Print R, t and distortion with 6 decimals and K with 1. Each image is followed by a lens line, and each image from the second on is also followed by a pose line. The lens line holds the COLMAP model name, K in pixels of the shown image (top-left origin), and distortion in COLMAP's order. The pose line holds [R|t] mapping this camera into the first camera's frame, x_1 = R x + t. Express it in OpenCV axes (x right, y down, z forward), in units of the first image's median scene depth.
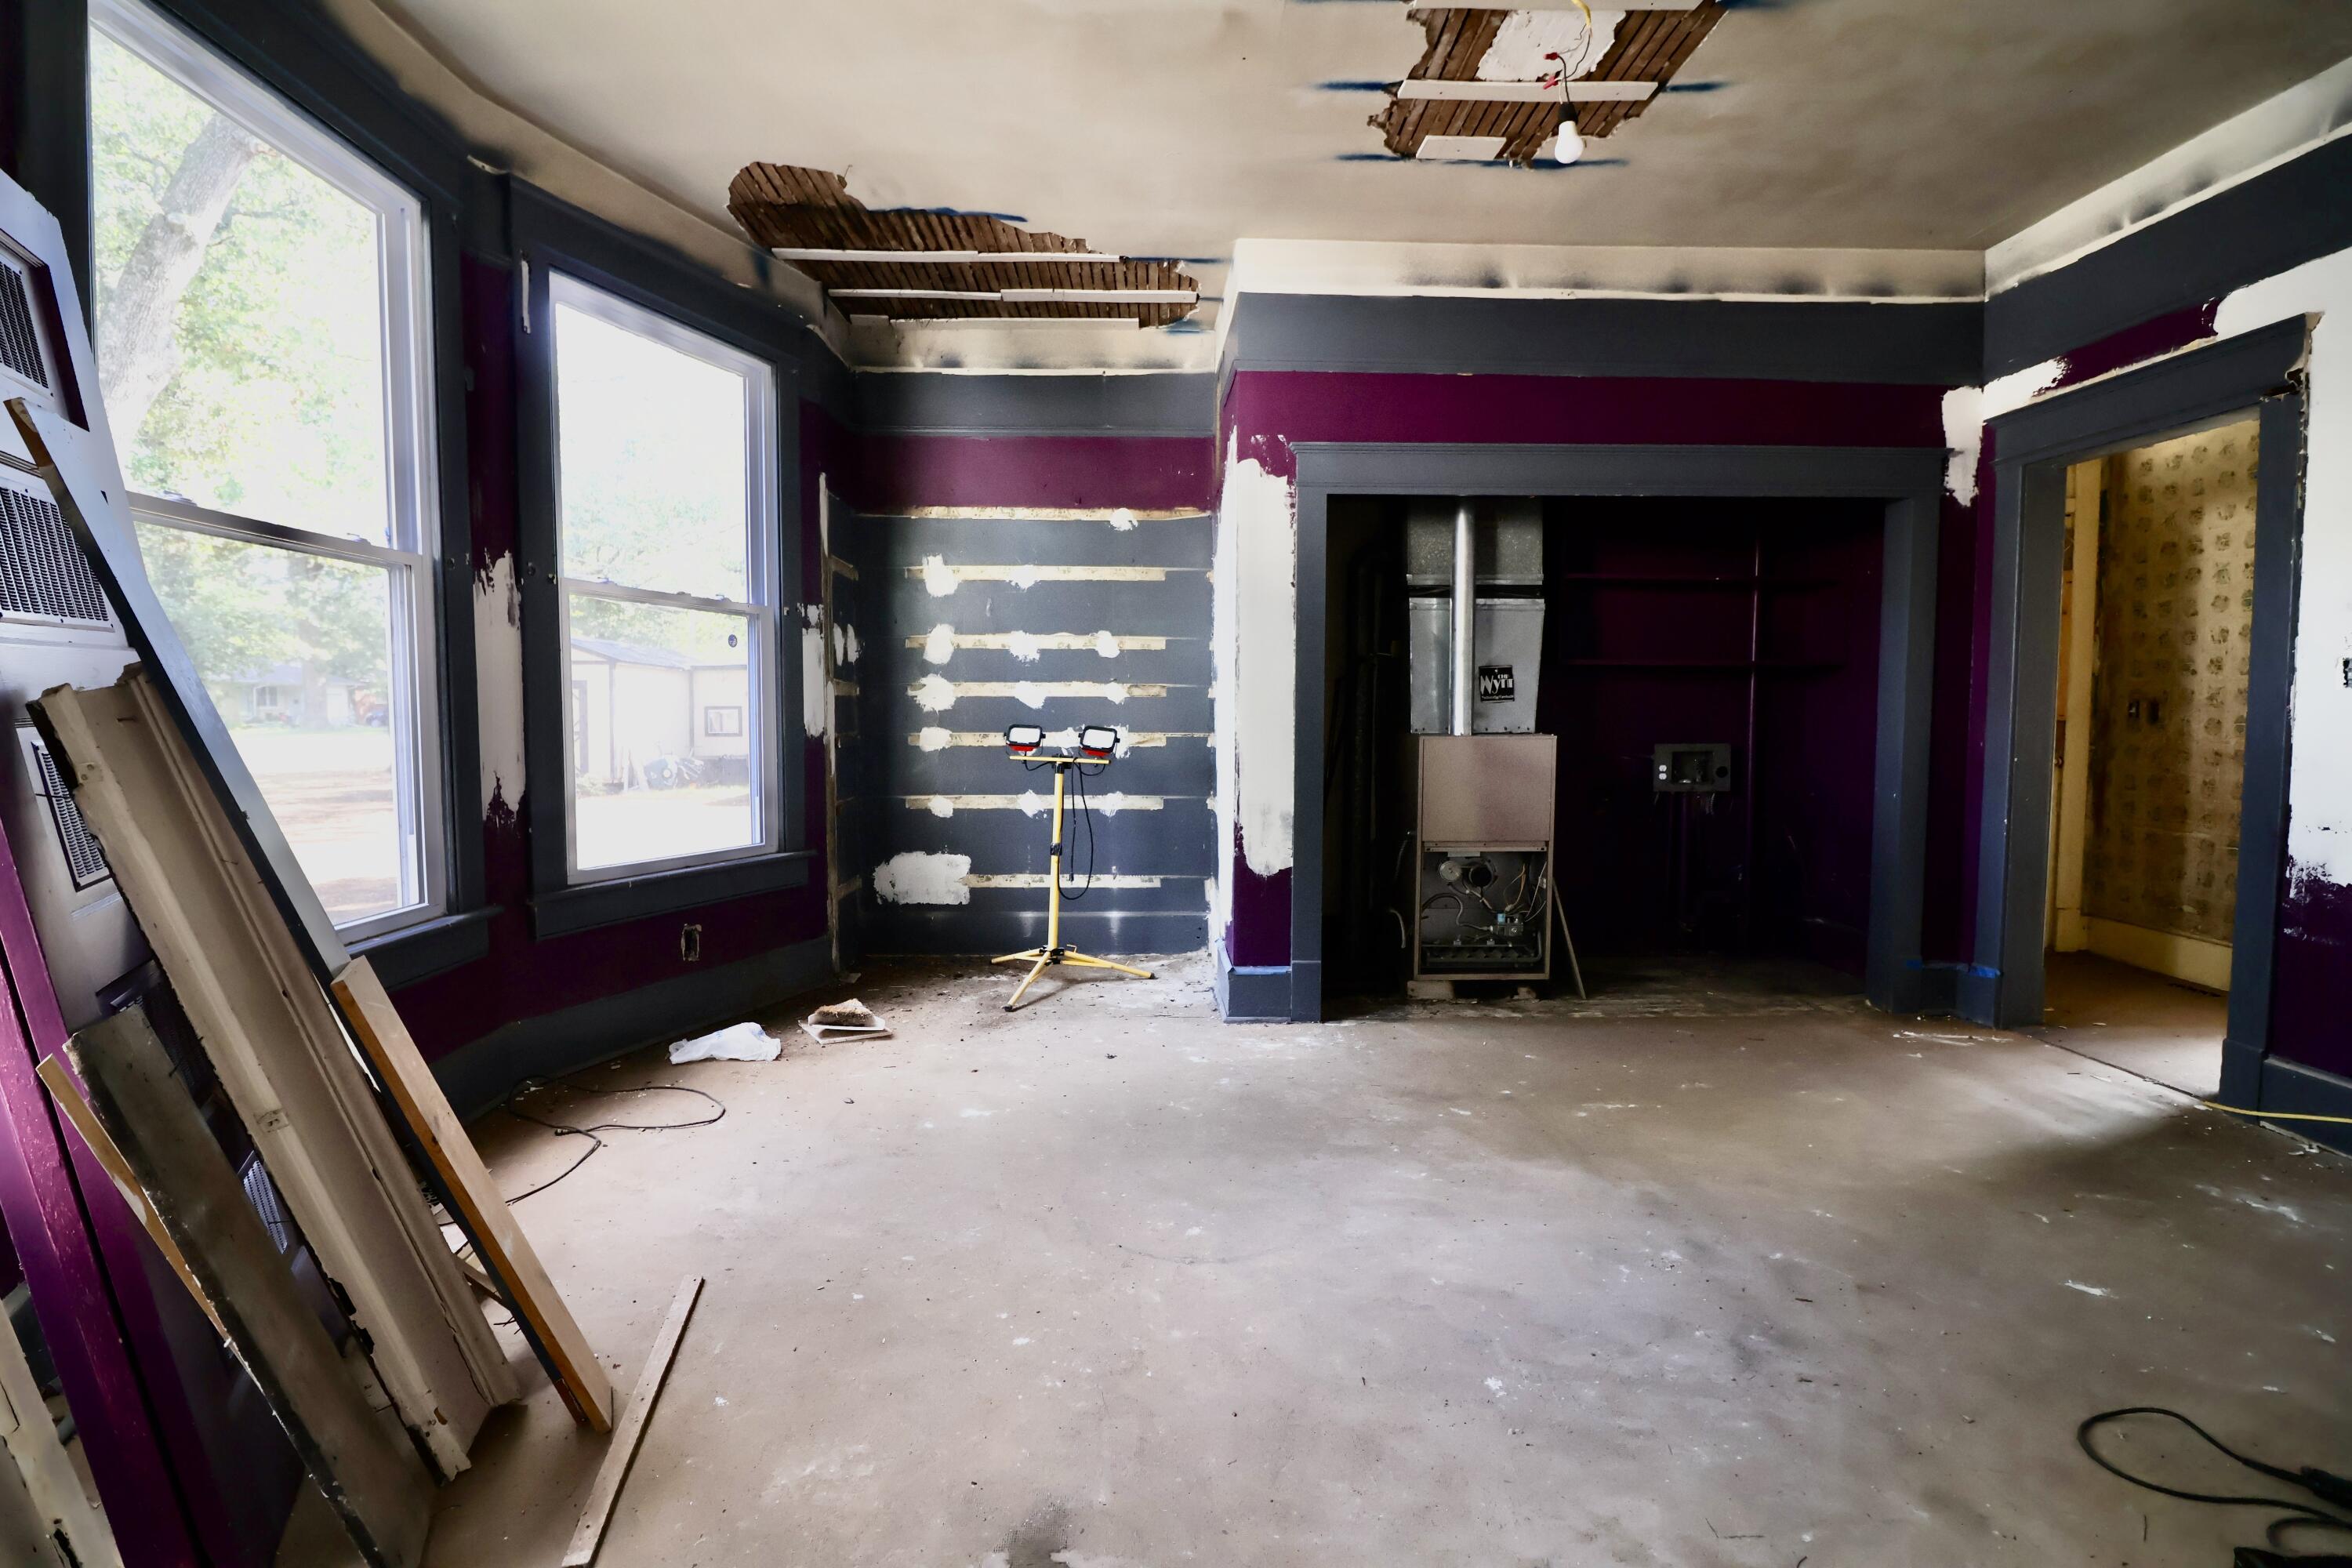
lens RADIAL K [[1084.5, 0, 1159.4], [0, 1084.5, 772.1], [0, 0, 1]] dist [-0.012237, -0.005516]
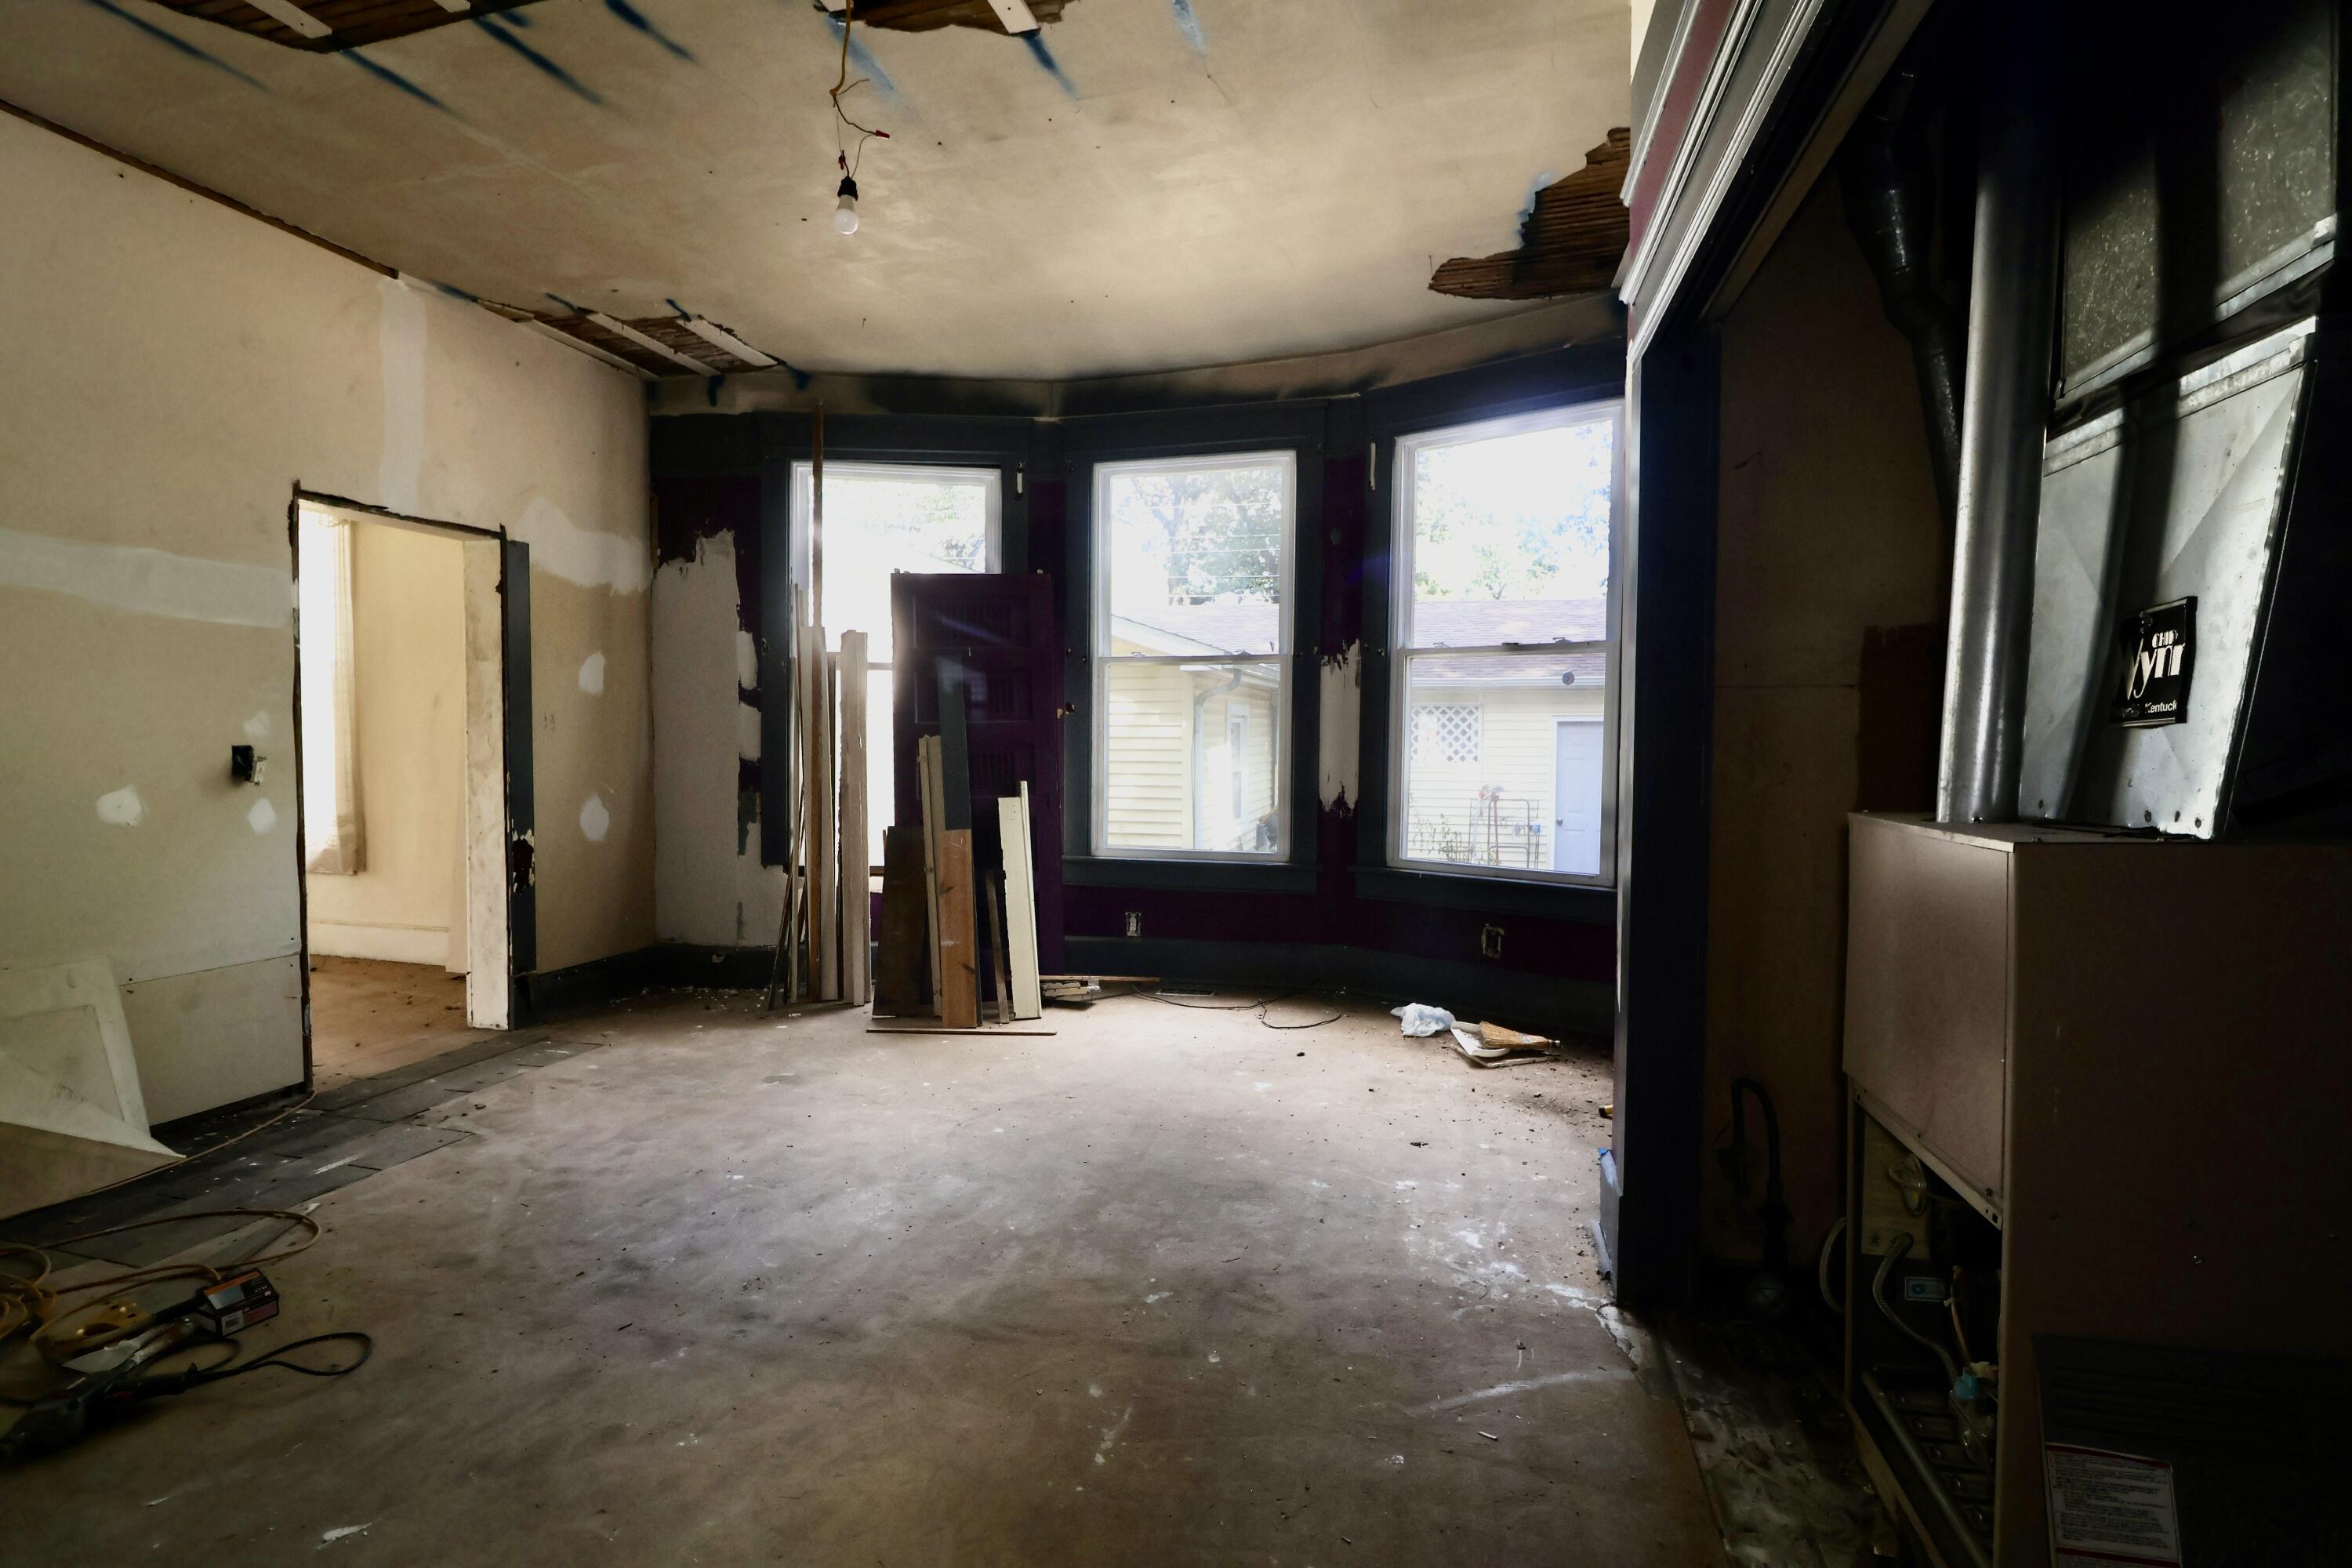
lens RADIAL K [[1084.5, 0, 1167.2], [0, 1084.5, 778.1], [0, 0, 1]] dist [-0.012237, -0.005516]
pose [[-0.267140, 0.039009, -0.962868, 1.136950], [-0.061825, 0.996428, 0.057522, -0.094633], [0.961672, 0.074896, -0.263774, 1.375084]]
